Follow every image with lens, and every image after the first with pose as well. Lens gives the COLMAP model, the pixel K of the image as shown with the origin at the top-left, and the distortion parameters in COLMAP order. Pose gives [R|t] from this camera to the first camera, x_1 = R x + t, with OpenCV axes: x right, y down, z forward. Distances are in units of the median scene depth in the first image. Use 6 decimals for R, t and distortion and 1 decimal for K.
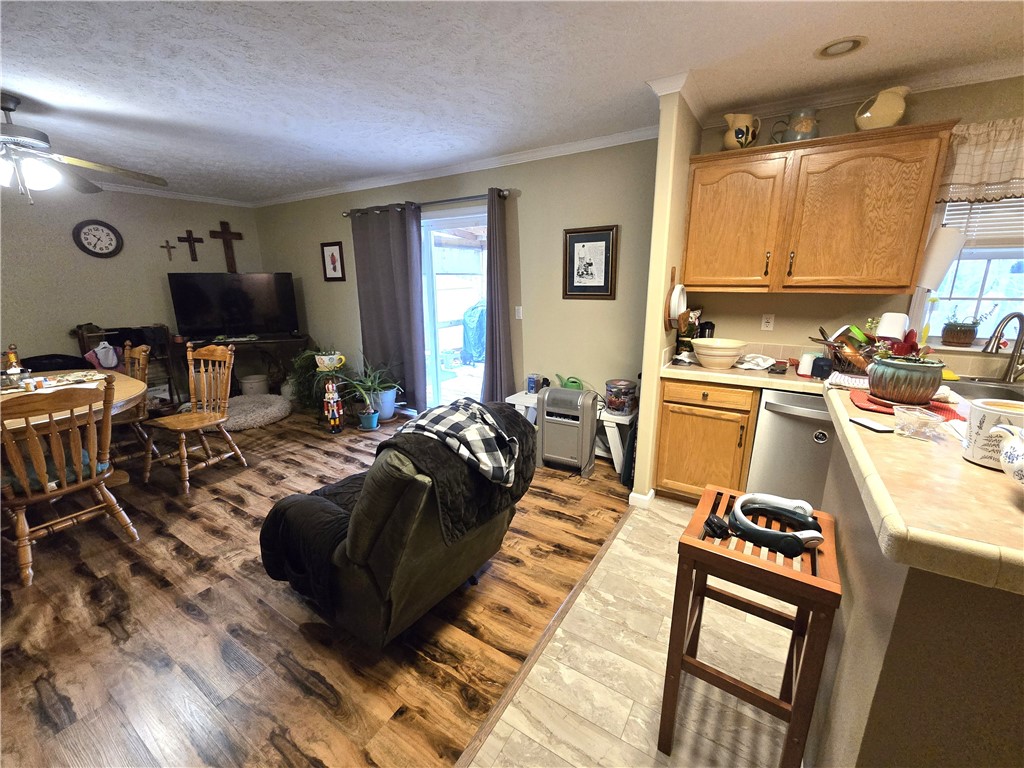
lens RADIAL K [[418.7, 0, 509.1], [0, 418.7, 383.7], [0, 0, 1]] dist [-0.000368, 0.000275]
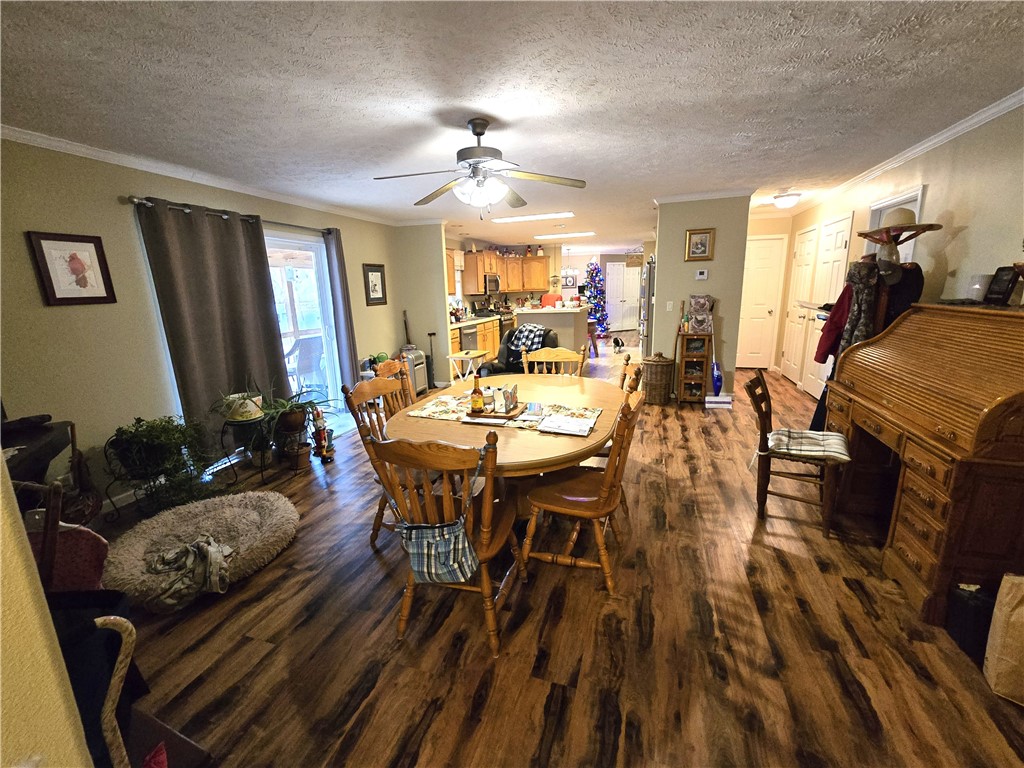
lens RADIAL K [[421.3, 0, 507.7], [0, 421.3, 384.3], [0, 0, 1]] dist [-0.006413, -0.000038]
pose [[-0.241103, -0.199775, 0.949715, -1.849027], [0.267518, 0.926991, 0.262909, -0.239493], [-0.932901, 0.317454, -0.170057, 1.016825]]
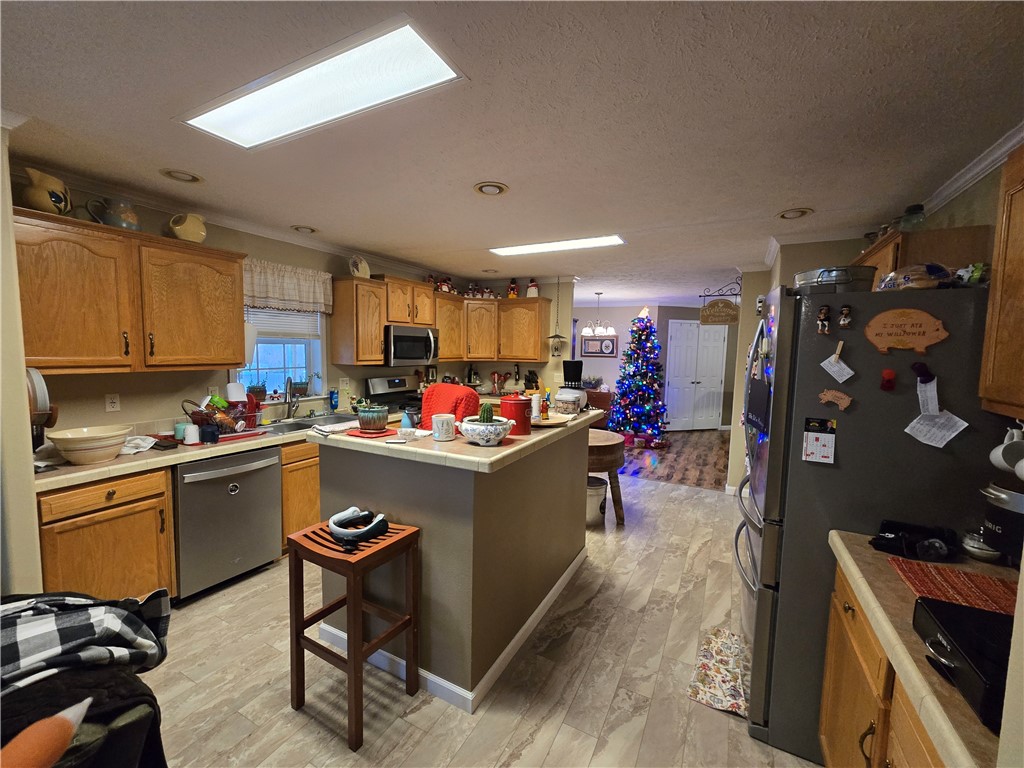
lens RADIAL K [[420.8, 0, 512.0], [0, 420.8, 384.0], [0, 0, 1]] dist [-0.000489, -0.000068]
pose [[-0.083222, -0.079318, 0.993369, -0.350131], [0.222104, 0.970277, 0.096081, -0.073408], [-0.971465, 0.228627, -0.063132, 0.174799]]
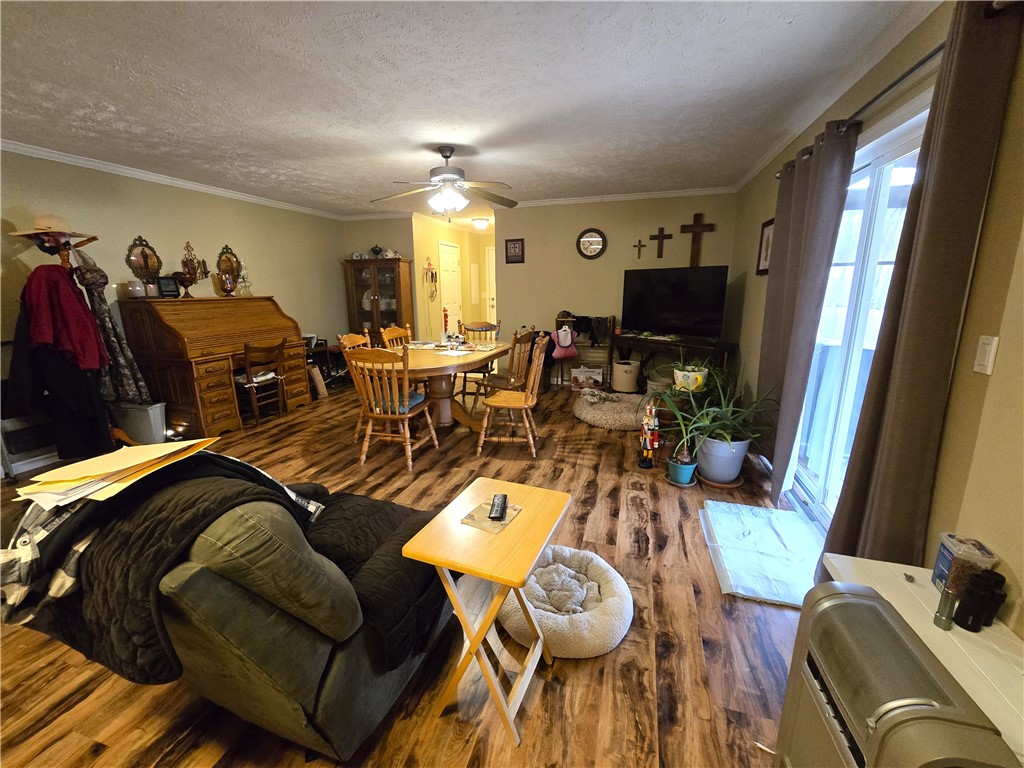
lens RADIAL K [[421.3, 0, 507.7], [0, 421.3, 384.3], [0, 0, 1]] dist [-0.006413, -0.000038]
pose [[0.265616, 0.224506, -0.937574, 0.307155], [-0.226069, 0.959897, 0.165805, -0.144371], [0.937198, 0.167916, 0.305718, 0.676421]]
